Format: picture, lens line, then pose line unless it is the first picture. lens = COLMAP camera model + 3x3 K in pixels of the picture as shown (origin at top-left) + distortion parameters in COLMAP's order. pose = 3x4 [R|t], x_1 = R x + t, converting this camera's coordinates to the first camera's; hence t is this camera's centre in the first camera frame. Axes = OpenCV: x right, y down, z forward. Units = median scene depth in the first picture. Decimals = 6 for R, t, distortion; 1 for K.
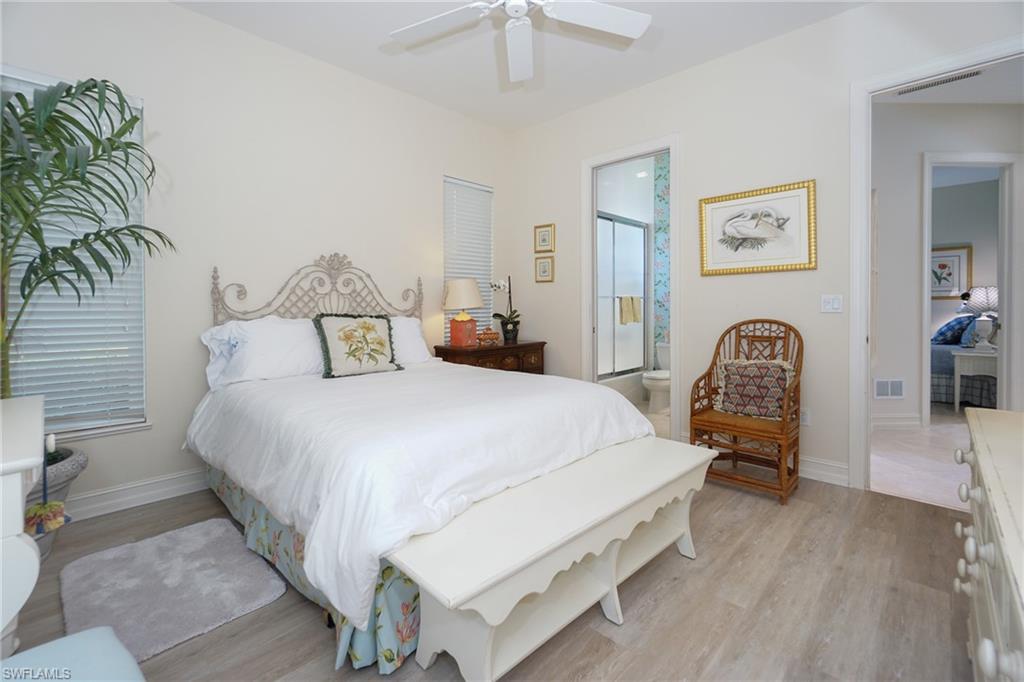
lens RADIAL K [[449.0, 0, 515.4], [0, 449.0, 299.5], [0, 0, 1]] dist [0.000794, -0.000006]
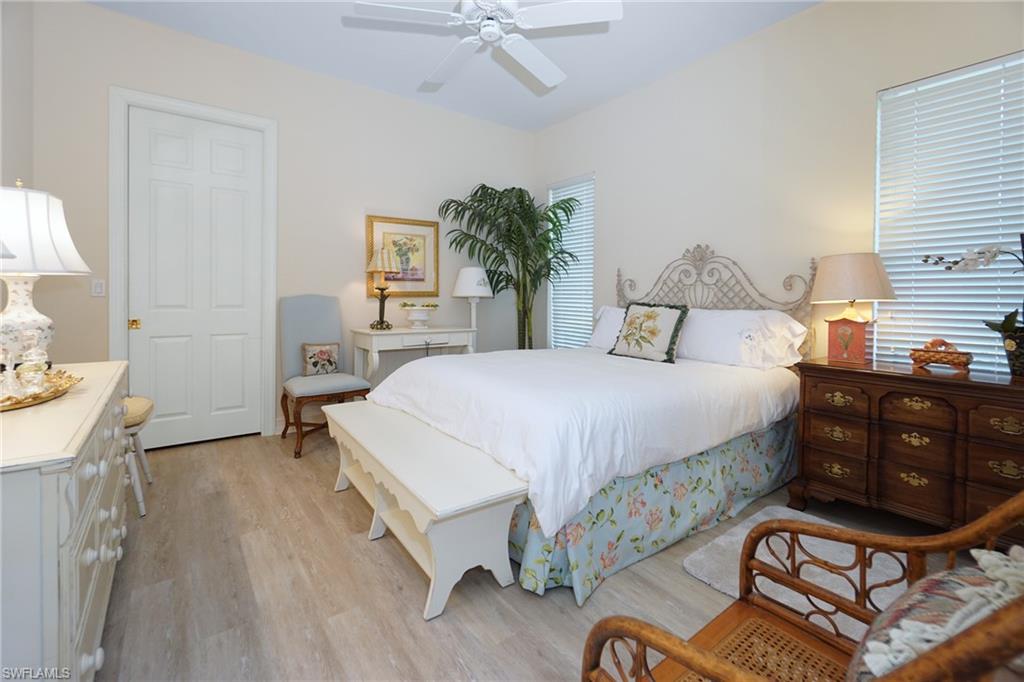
lens RADIAL K [[449.0, 0, 515.4], [0, 449.0, 299.5], [0, 0, 1]] dist [0.000794, -0.000006]
pose [[-0.160461, 0.011527, -0.986975, 0.668220], [0.002965, 0.999933, 0.011196, 0.008981], [0.987038, -0.001130, -0.160484, 0.754240]]
